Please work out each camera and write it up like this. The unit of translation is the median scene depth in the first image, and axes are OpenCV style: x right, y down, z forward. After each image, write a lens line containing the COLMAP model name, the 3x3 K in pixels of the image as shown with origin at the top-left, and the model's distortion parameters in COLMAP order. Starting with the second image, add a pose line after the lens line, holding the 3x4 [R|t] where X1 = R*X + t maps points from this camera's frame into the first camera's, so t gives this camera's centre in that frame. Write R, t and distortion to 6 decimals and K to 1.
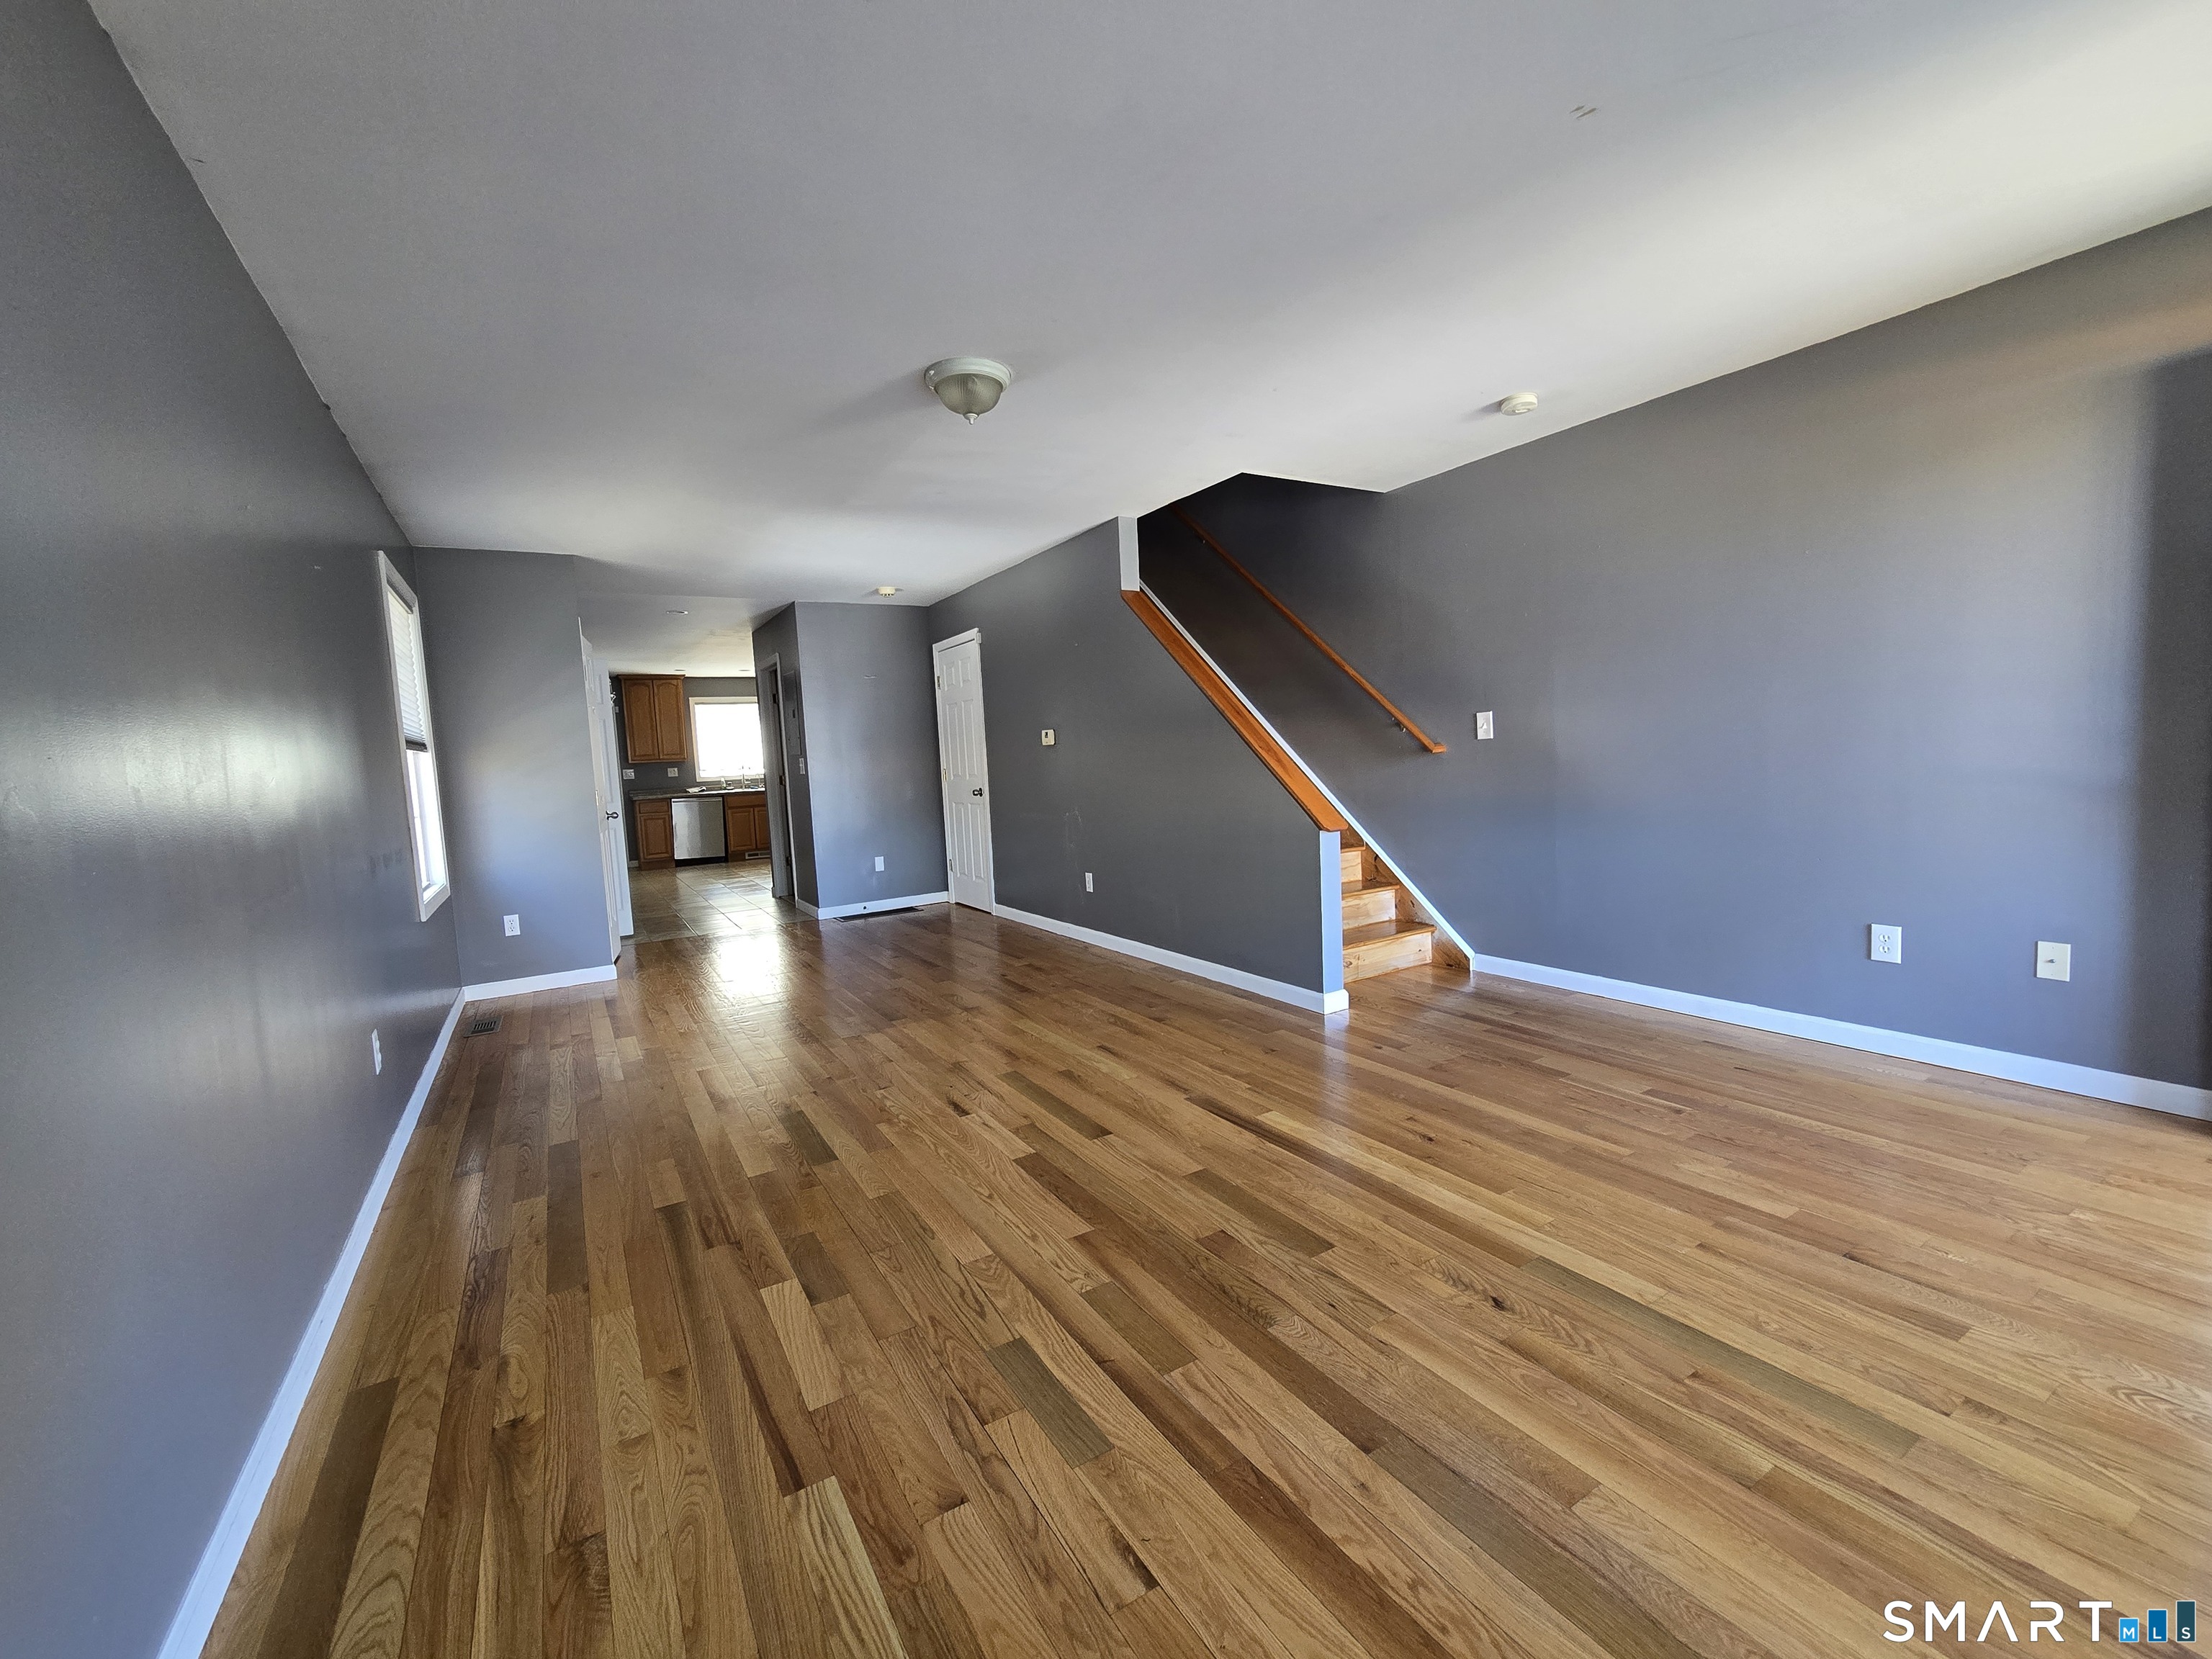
lens RADIAL K [[909.8, 0, 1084.8], [0, 909.8, 840.1], [0, 0, 1]] dist [-0.009507, 0.002408]
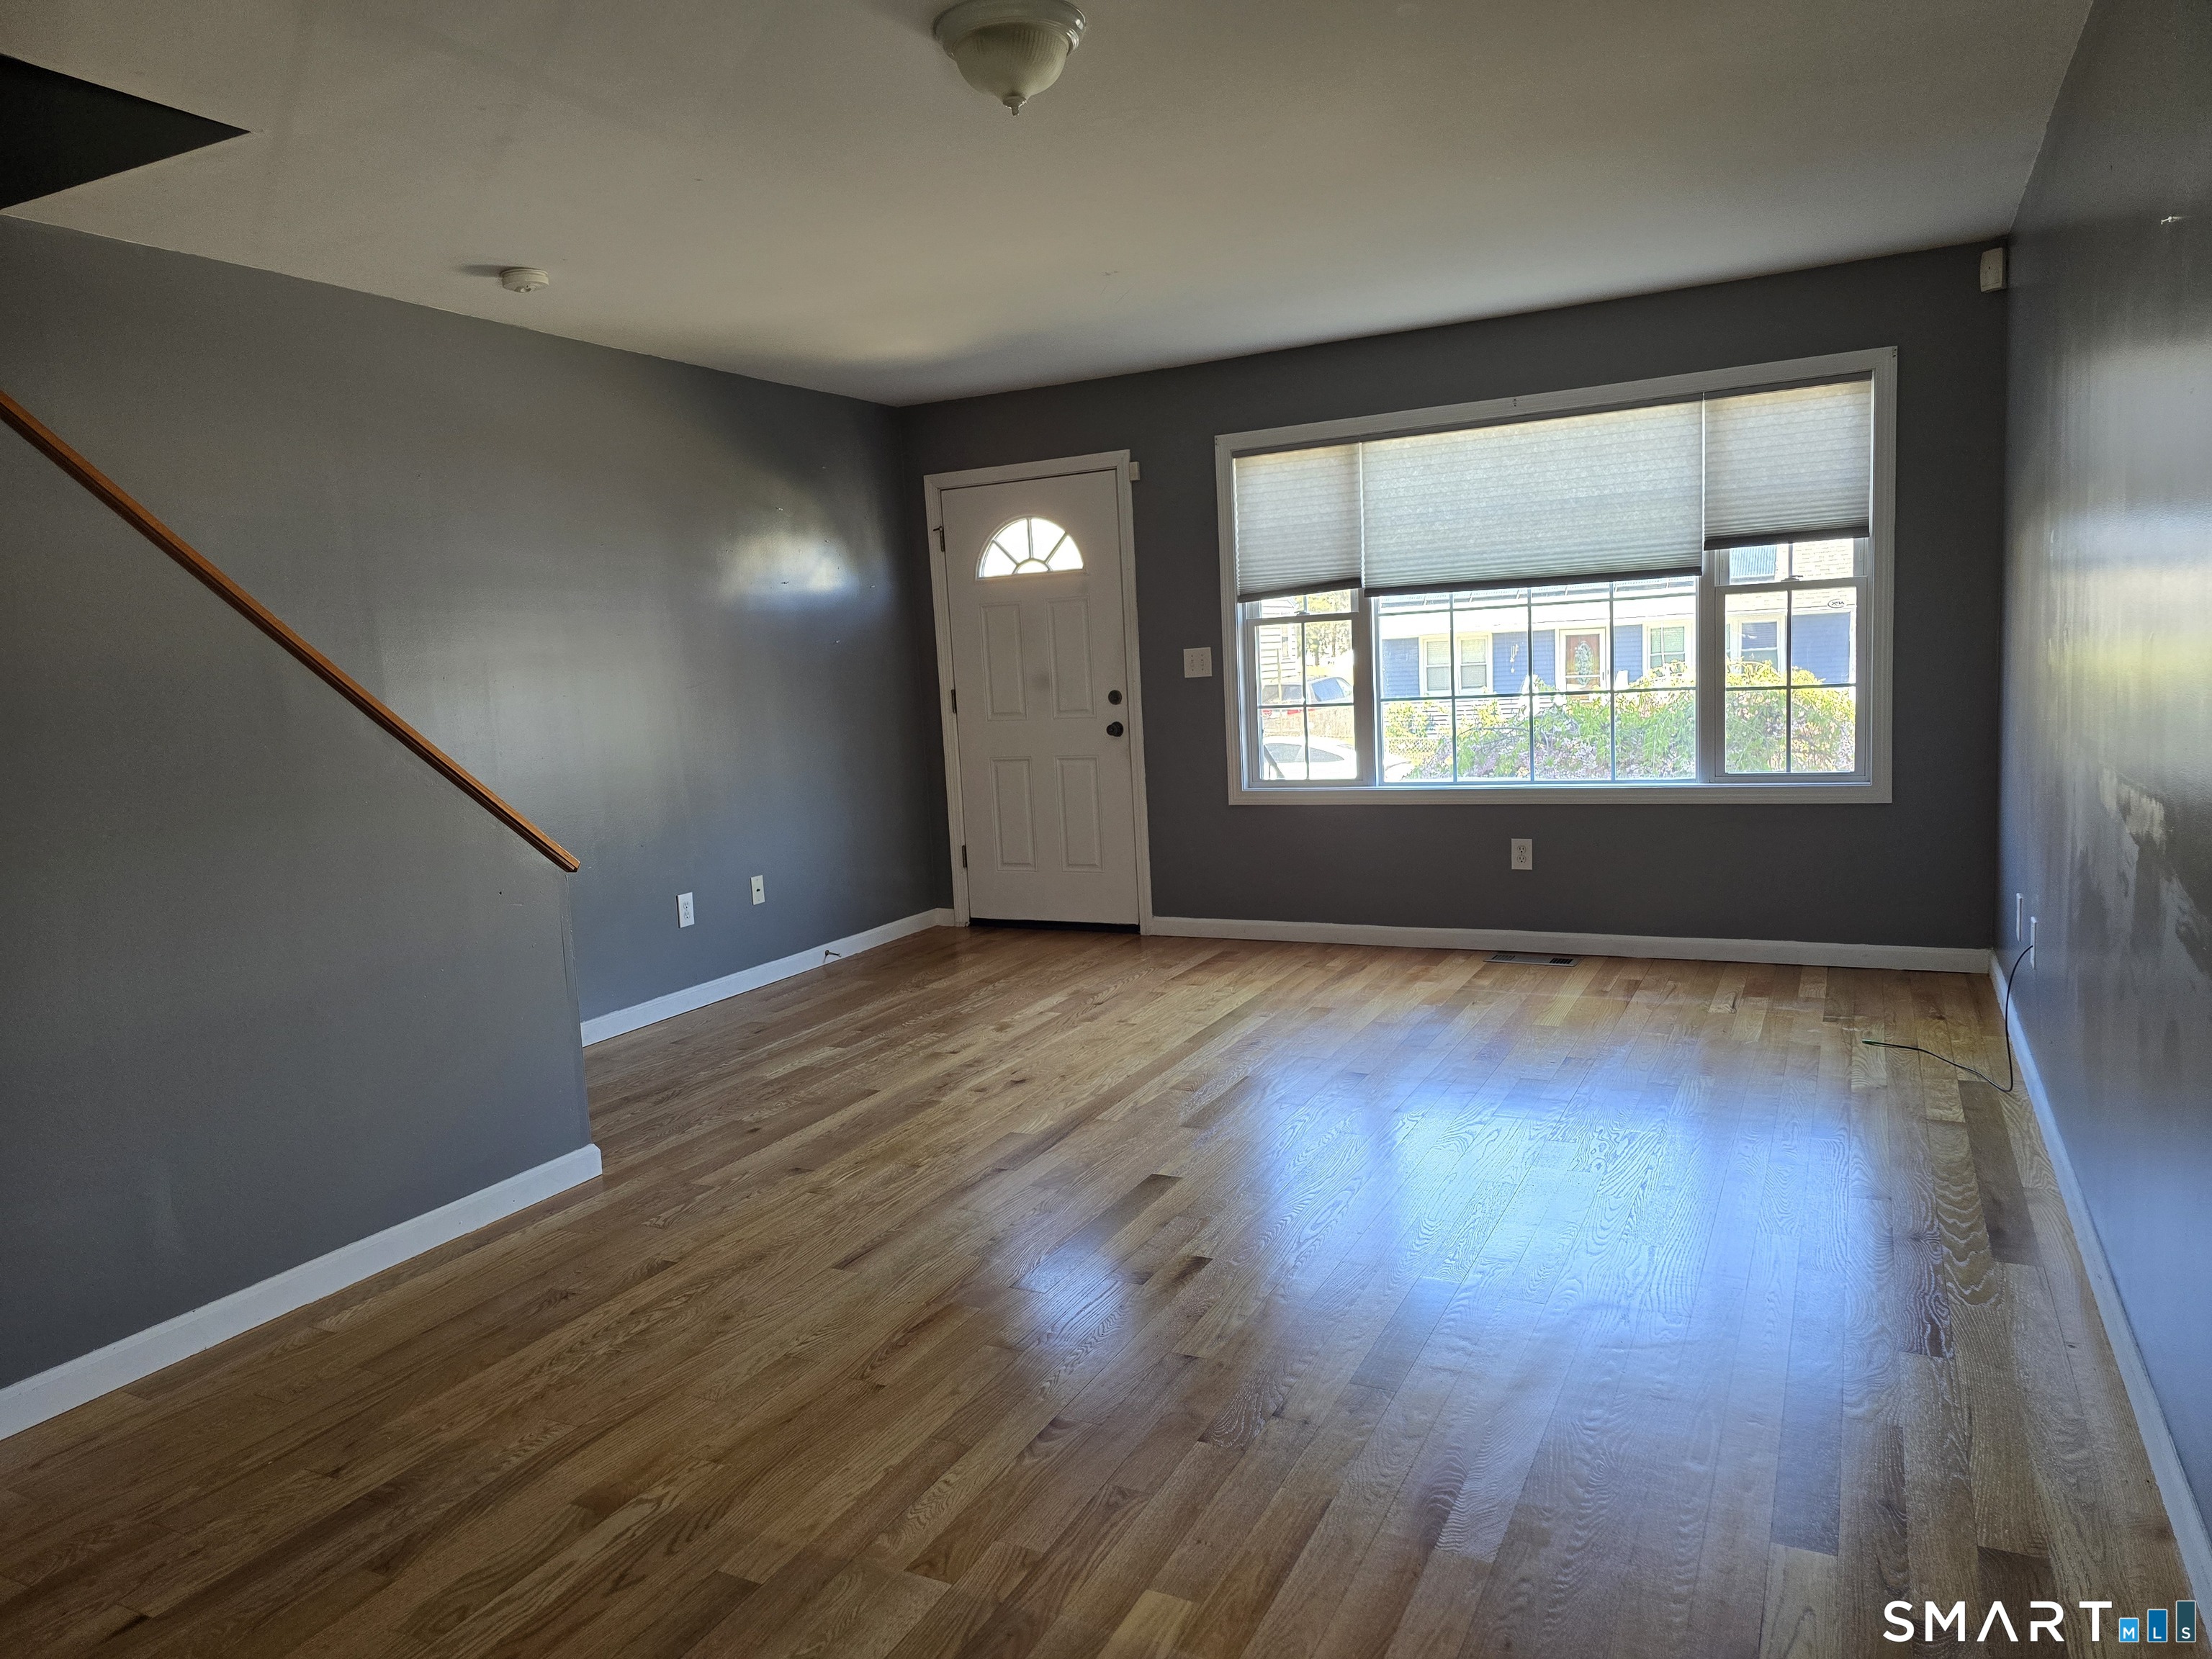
lens RADIAL K [[1479.6, 0, 1113.6], [0, 1479.6, 831.1], [0, 0, 1]] dist [0.048989, -0.001940]
pose [[-0.539304, -0.019075, 0.841895, -1.090915], [0.164995, 0.977973, 0.127852, -0.147123], [-0.825789, 0.207860, -0.524277, 1.740520]]
